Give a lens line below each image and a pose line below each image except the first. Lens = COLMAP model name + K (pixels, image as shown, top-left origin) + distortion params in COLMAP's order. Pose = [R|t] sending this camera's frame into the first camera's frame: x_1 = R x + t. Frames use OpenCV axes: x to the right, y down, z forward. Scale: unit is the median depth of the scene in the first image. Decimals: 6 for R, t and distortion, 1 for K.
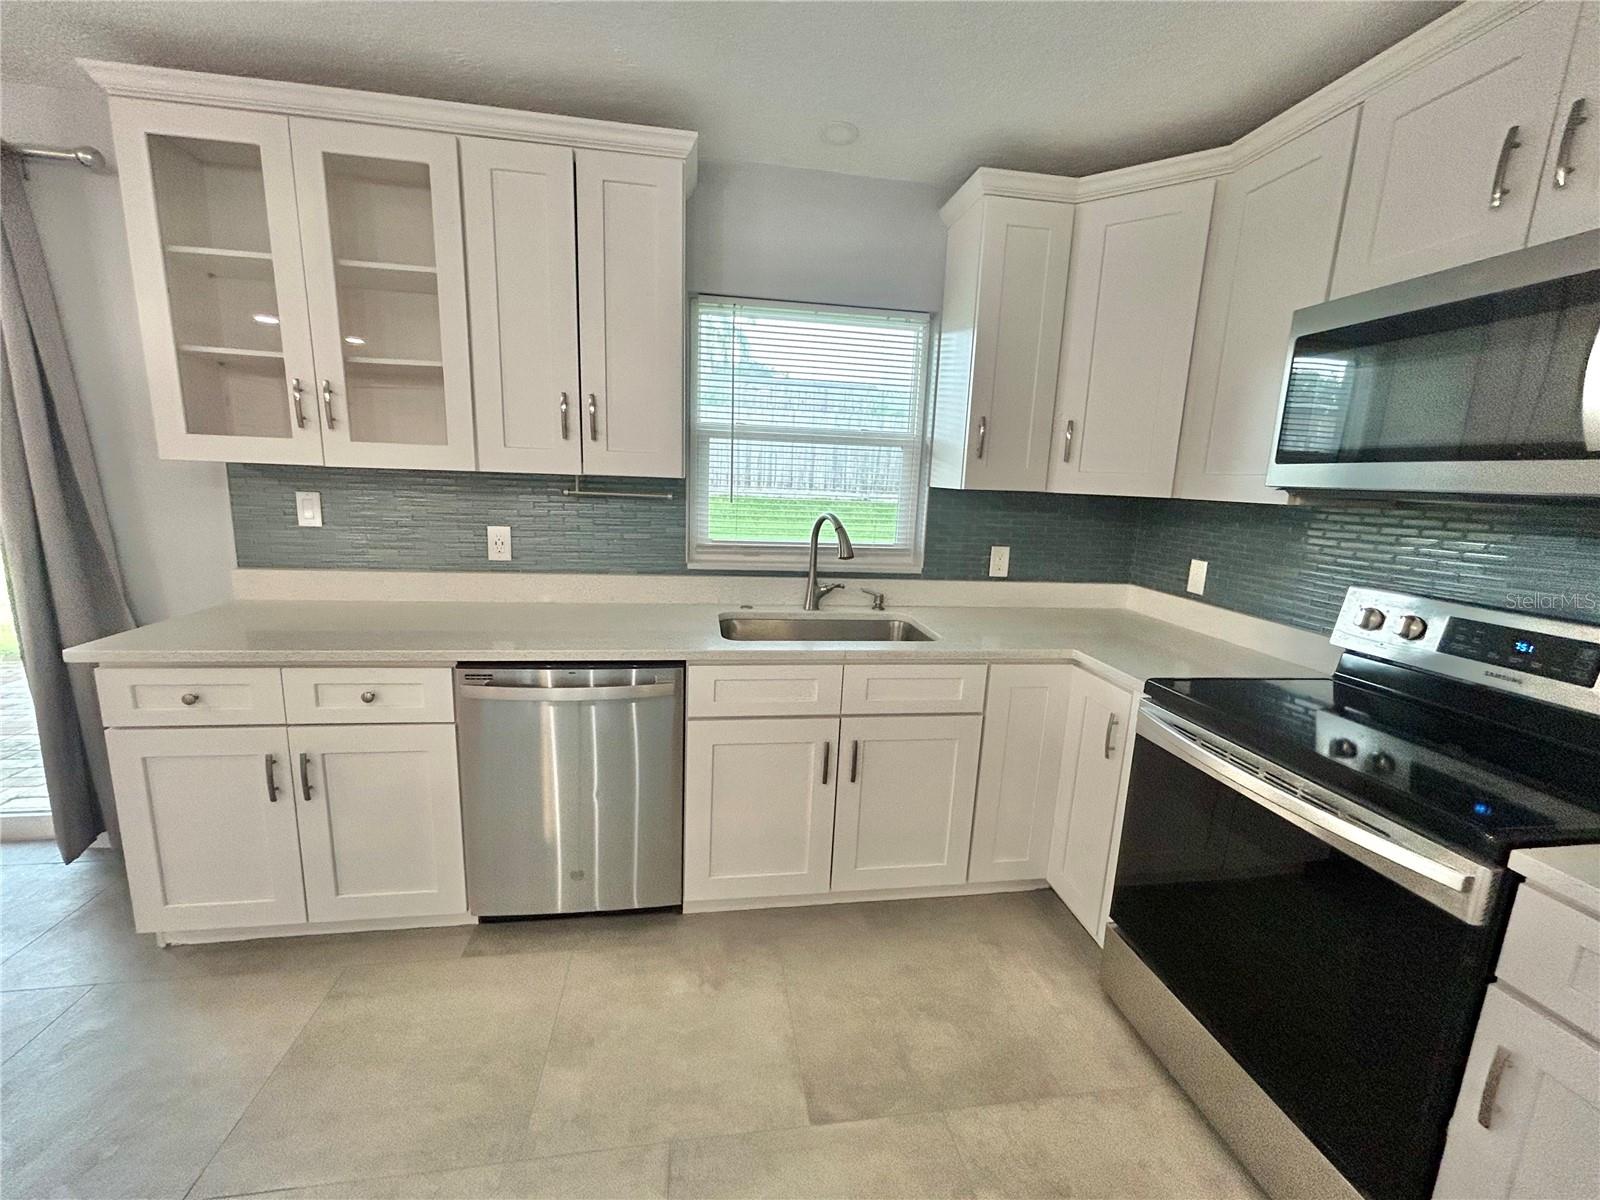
lens RADIAL K [[646.1, 0, 799.4], [0, 646.1, 597.0], [0, 0, 1]] dist [-0.002000, 0.000464]
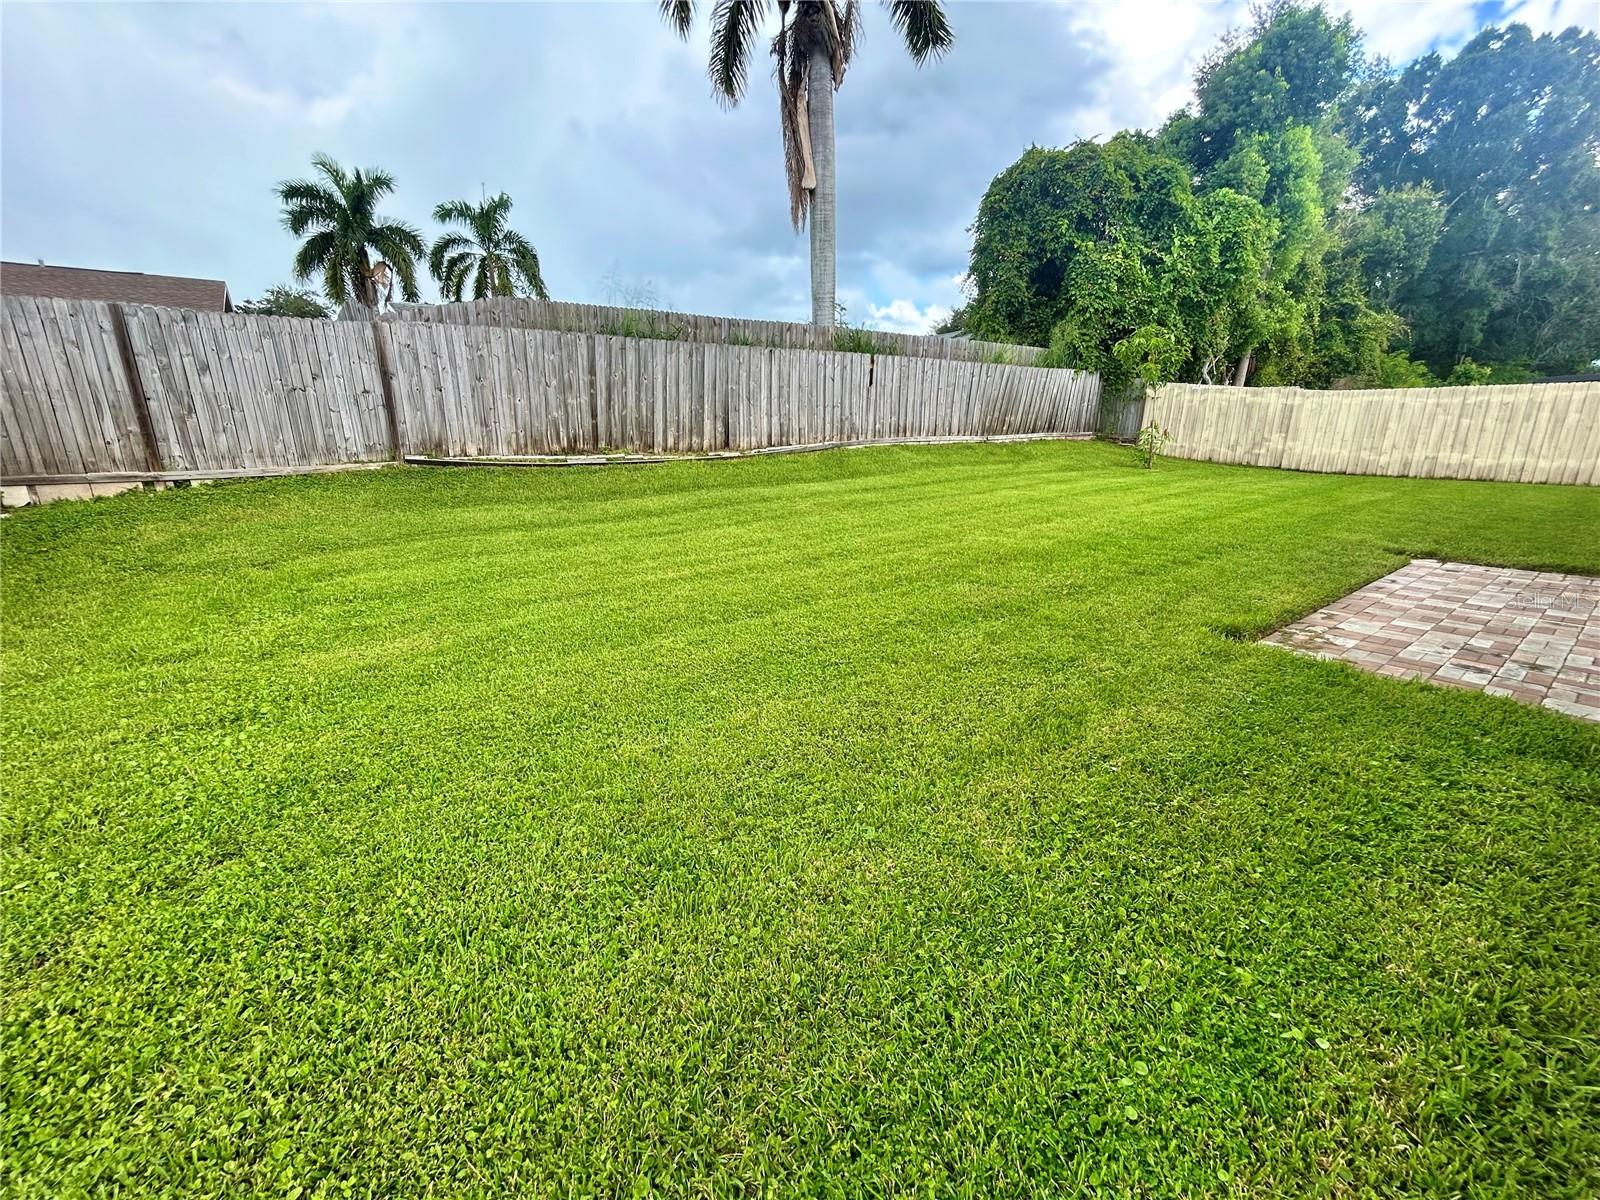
lens RADIAL K [[646.1, 0, 792.0], [0, 646.1, 593.2], [0, 0, 1]] dist [-0.002000, 0.000464]
pose [[0.890697, -0.162572, 0.424535, -4.501970], [0.133870, 0.986259, 0.096812, -0.291995], [-0.434440, -0.029397, 0.900221, 0.899176]]
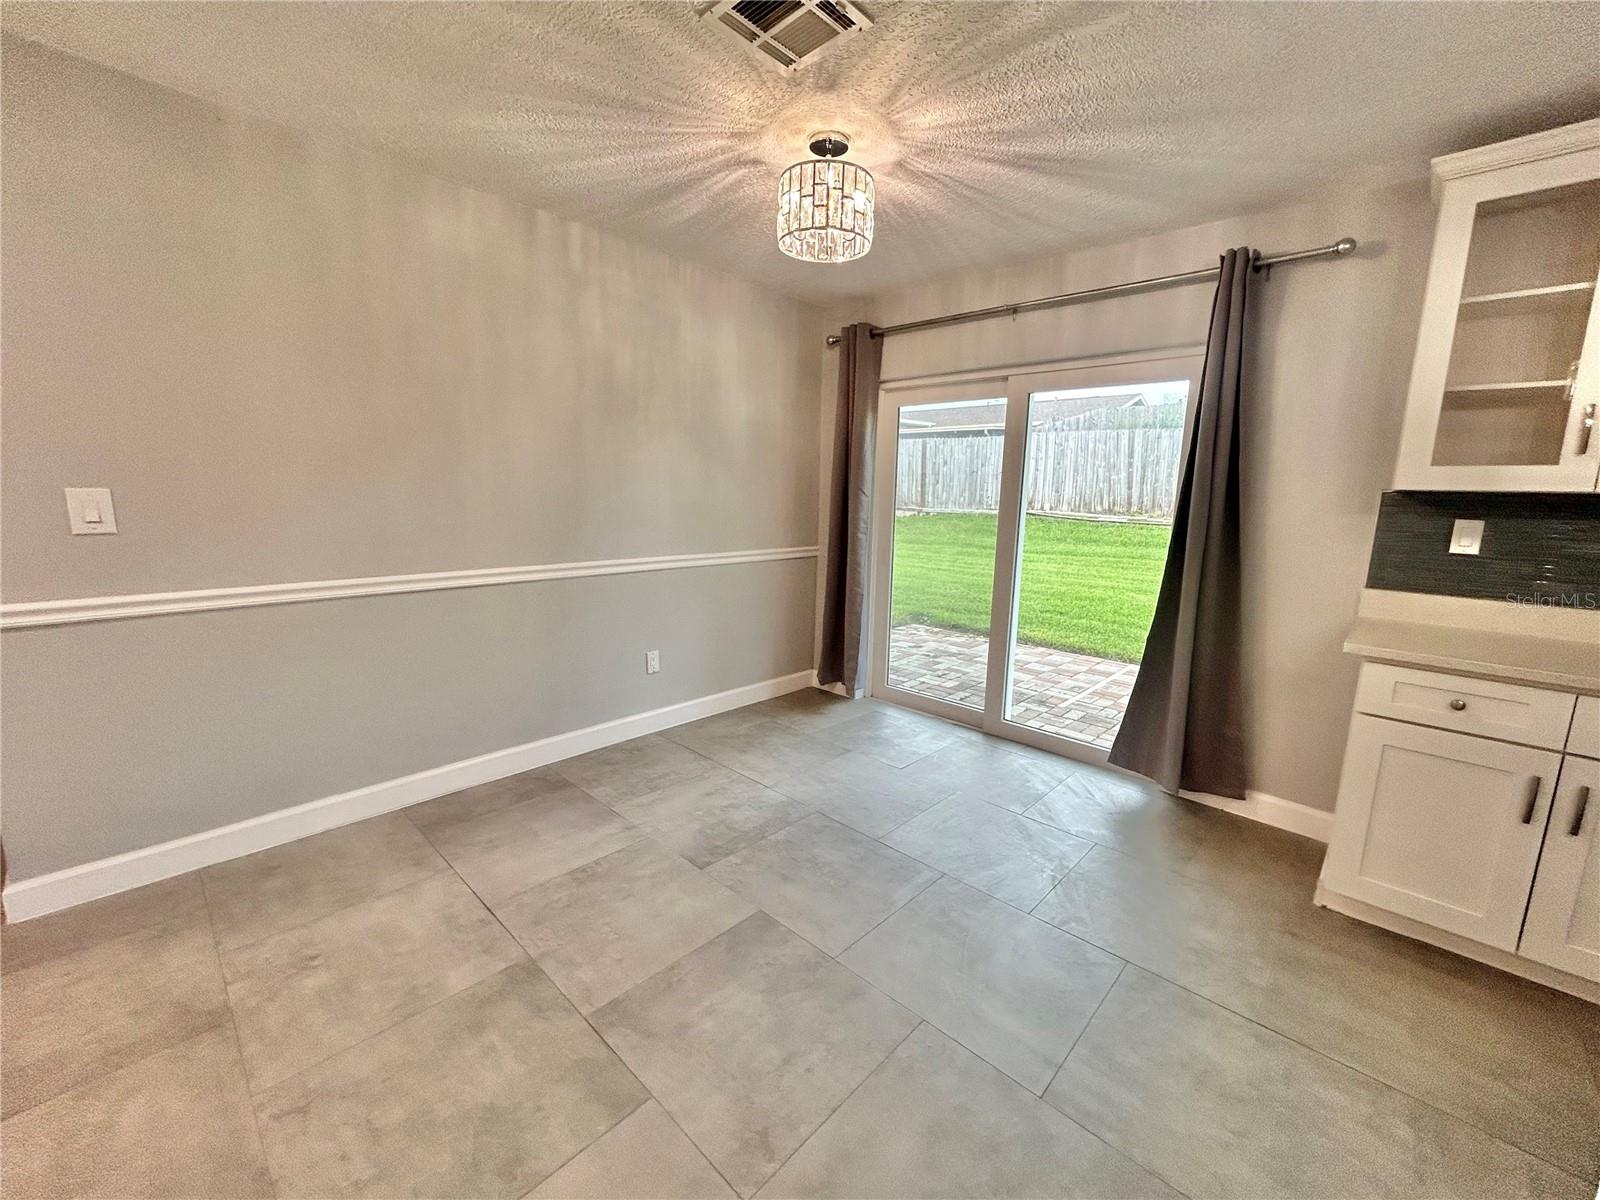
lens RADIAL K [[646.1, 0, 803.5], [0, 646.1, 598.3], [0, 0, 1]] dist [-0.002000, 0.000464]
pose [[0.608793, 0.107994, -0.785944, -0.585191], [-0.148056, 0.988752, 0.021176, 0.089976], [0.779391, 0.103472, 0.617935, -0.418100]]
